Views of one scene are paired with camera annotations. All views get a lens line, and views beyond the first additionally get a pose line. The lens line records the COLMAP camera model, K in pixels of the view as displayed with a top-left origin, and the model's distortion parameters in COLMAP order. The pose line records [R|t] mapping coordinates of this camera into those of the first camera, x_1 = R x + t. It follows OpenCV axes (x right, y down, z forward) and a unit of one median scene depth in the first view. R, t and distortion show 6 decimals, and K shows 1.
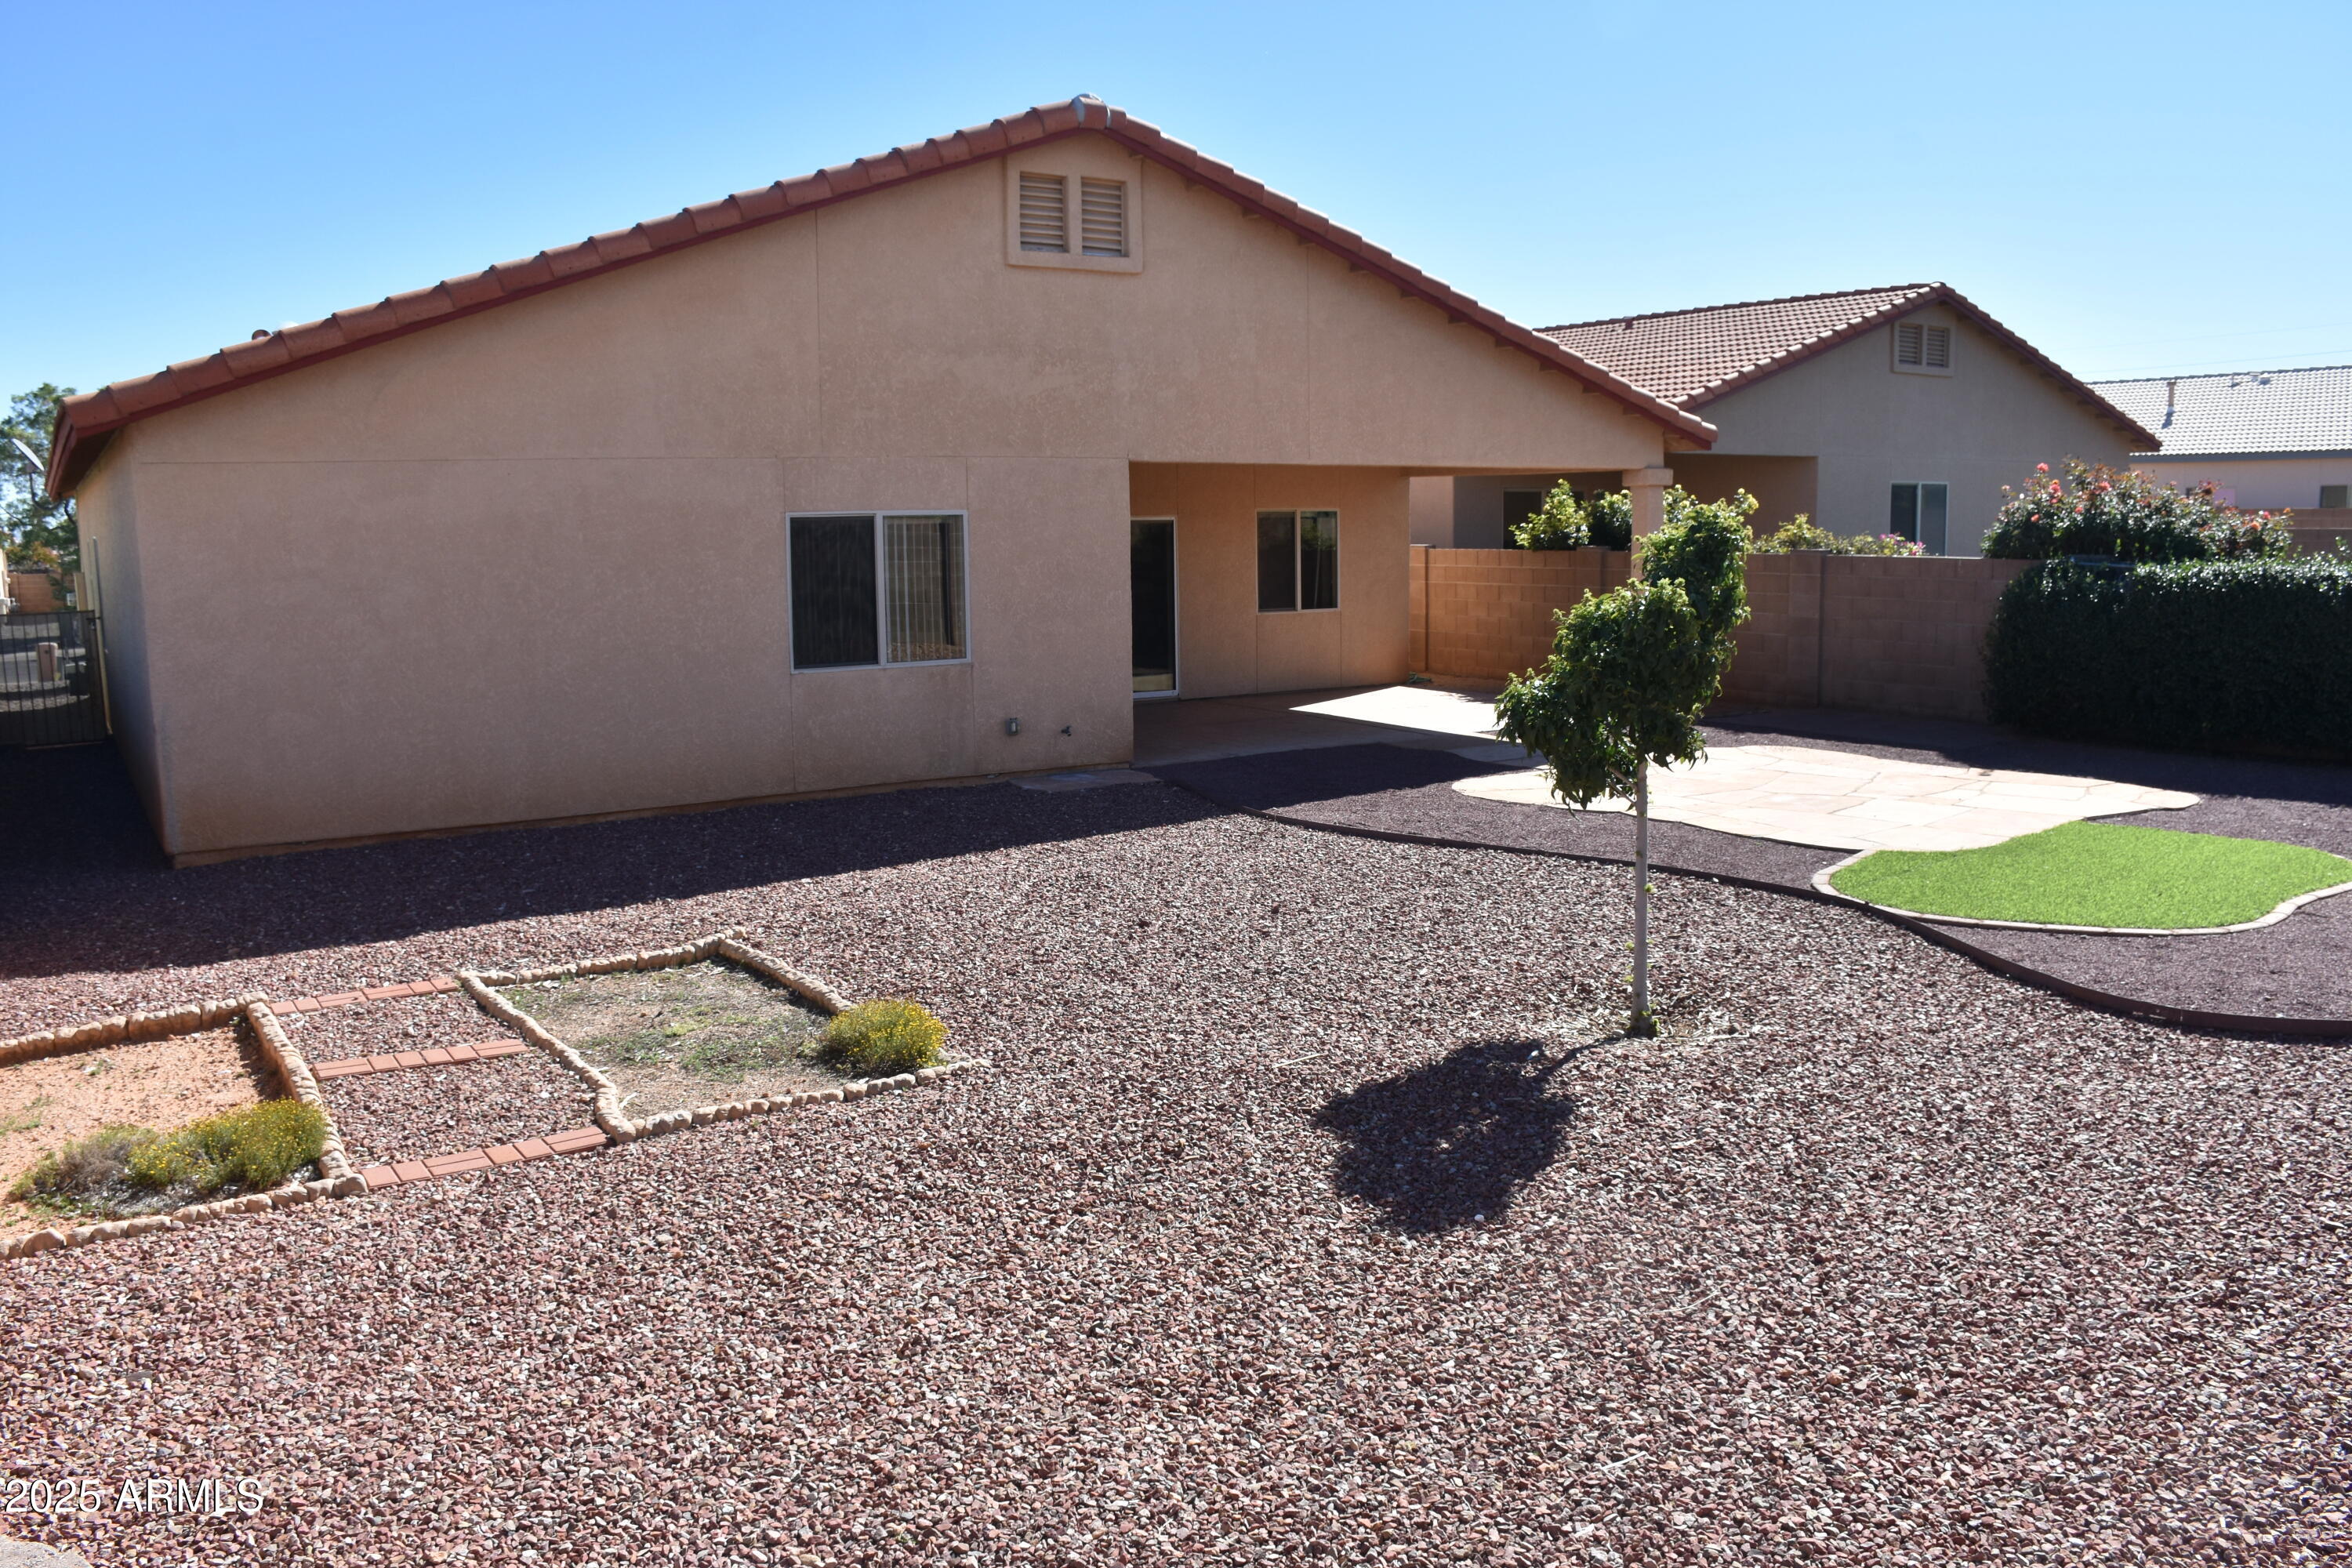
lens RADIAL K [[1836.4, 0, 1176.0], [0, 1836.4, 784.0], [0, 0, 1]] dist [-0.147754, 0.083207]
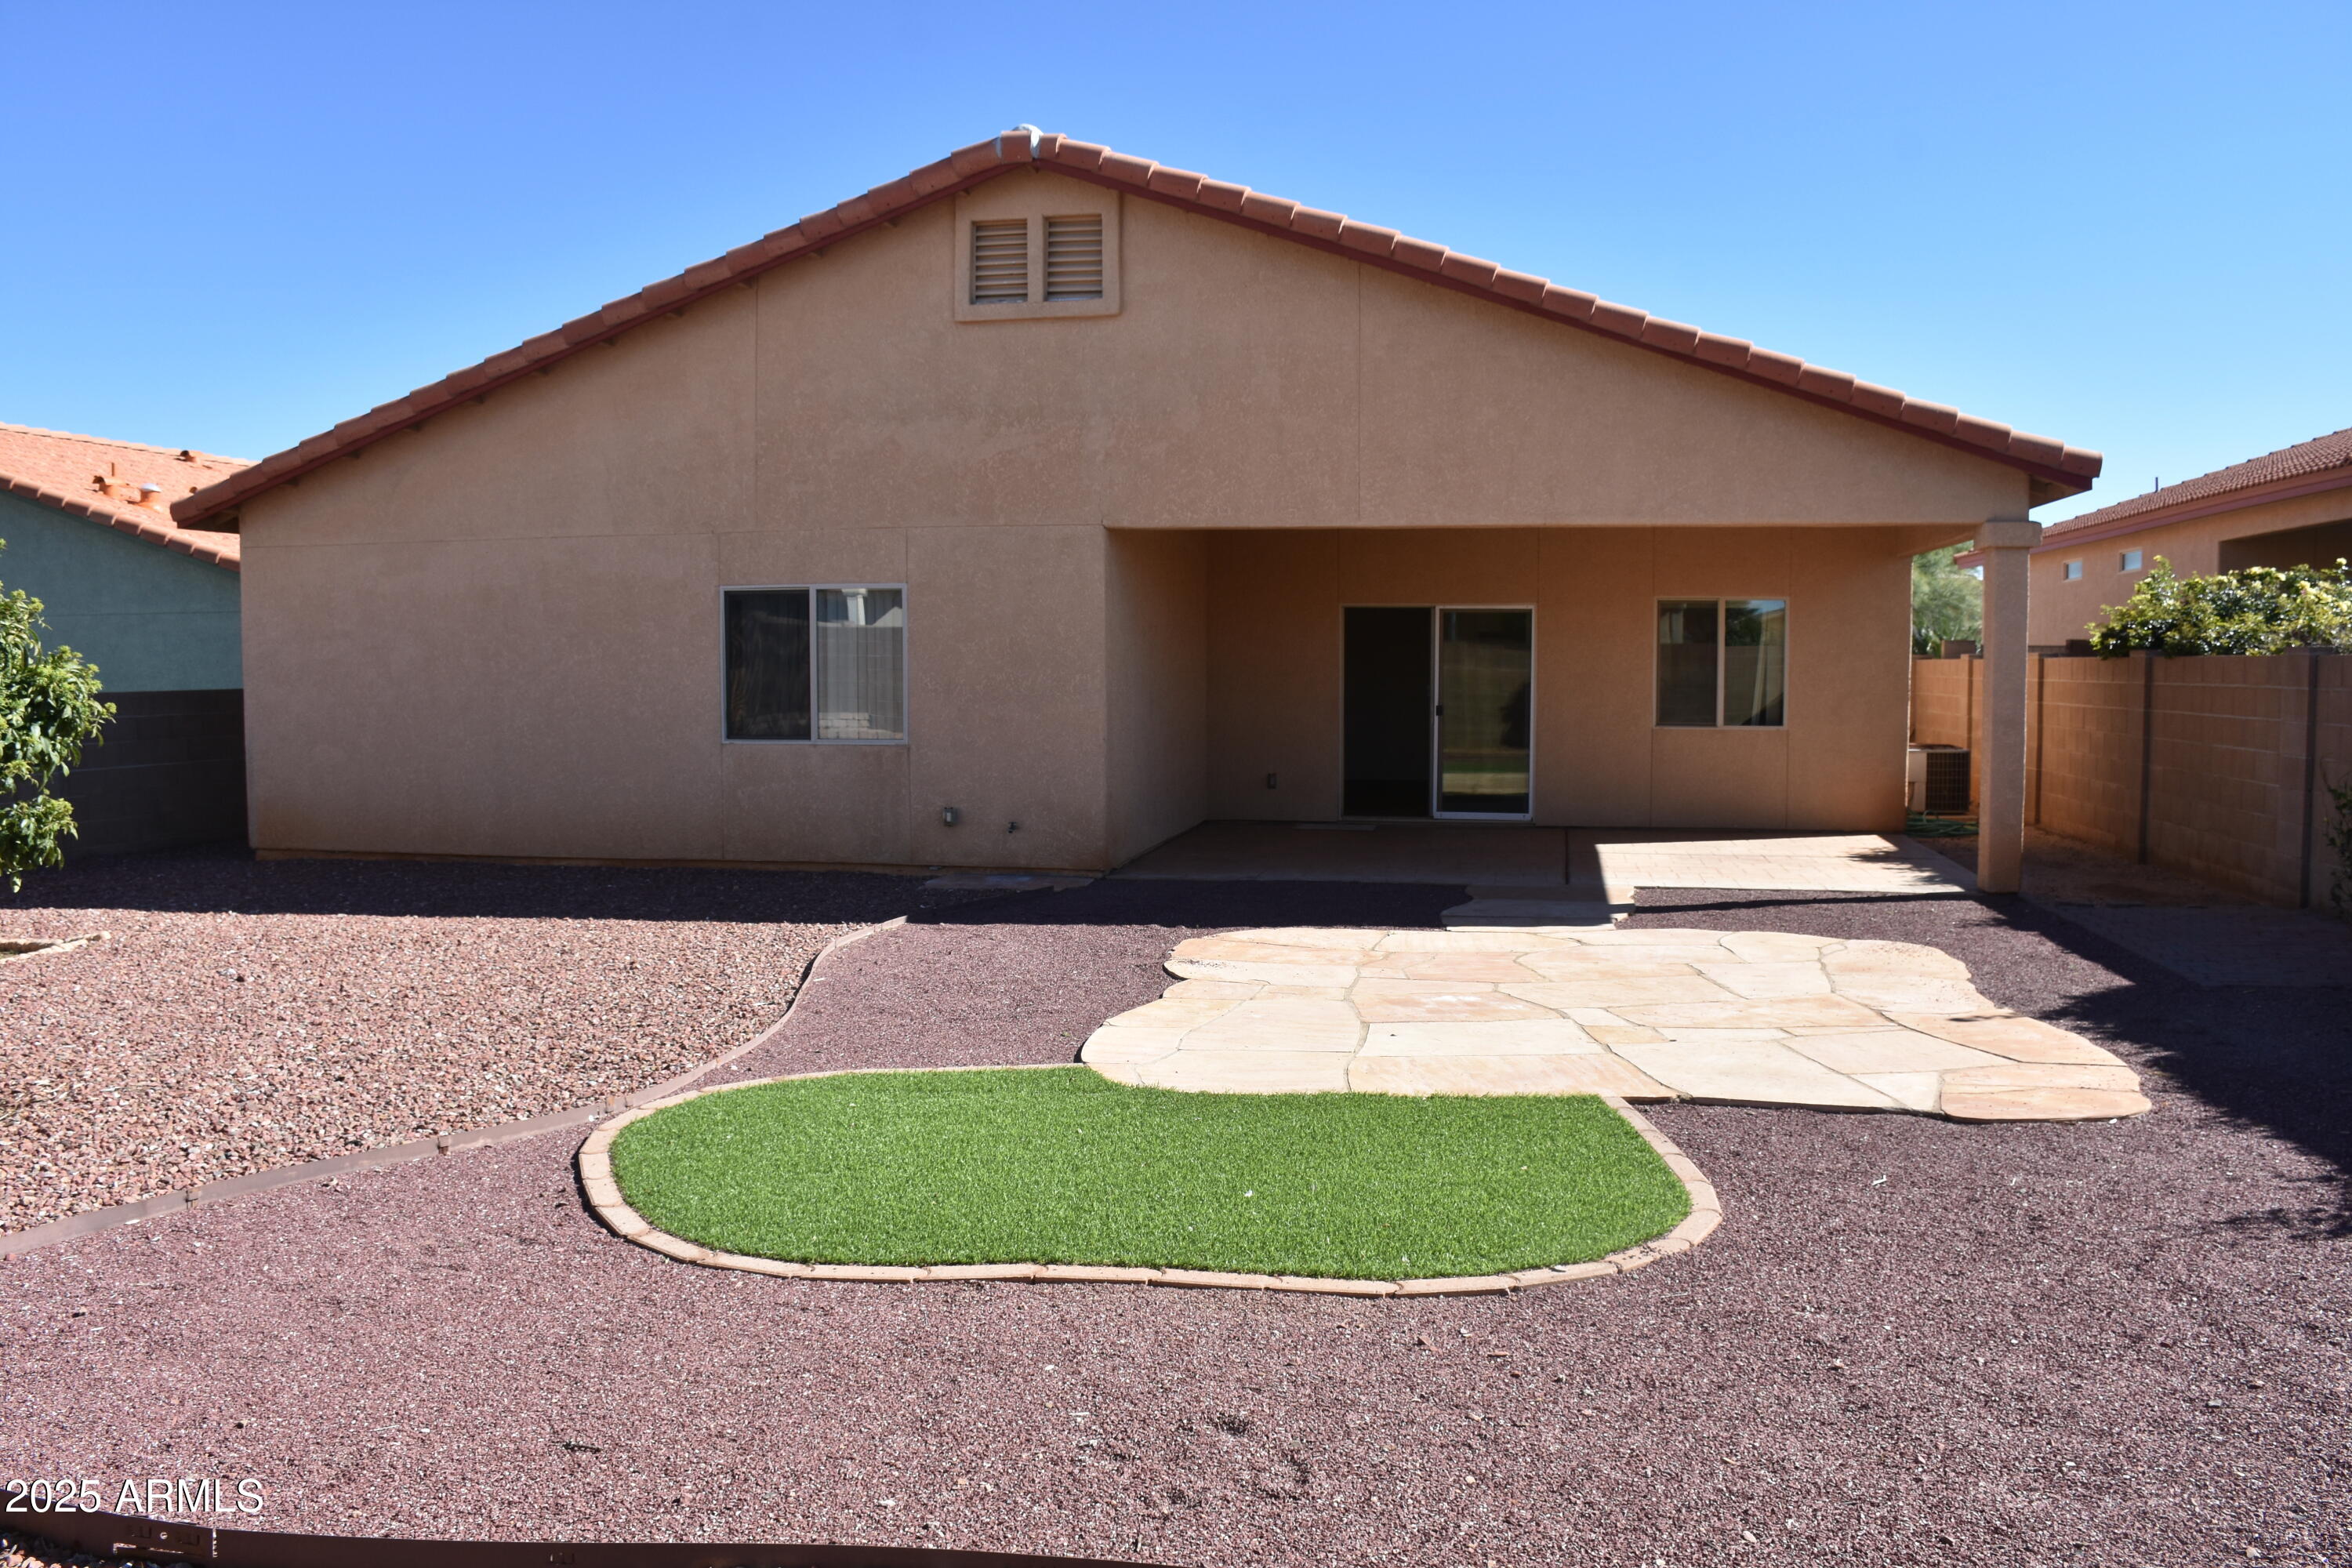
lens RADIAL K [[1836.4, 0, 1176.0], [0, 1836.4, 784.0], [0, 0, 1]] dist [-0.147754, 0.083207]
pose [[0.716142, 0.059427, -0.695420, 0.646871], [-0.108108, 0.993788, -0.026405, -0.036382], [0.689531, 0.094090, 0.718119, 0.422210]]
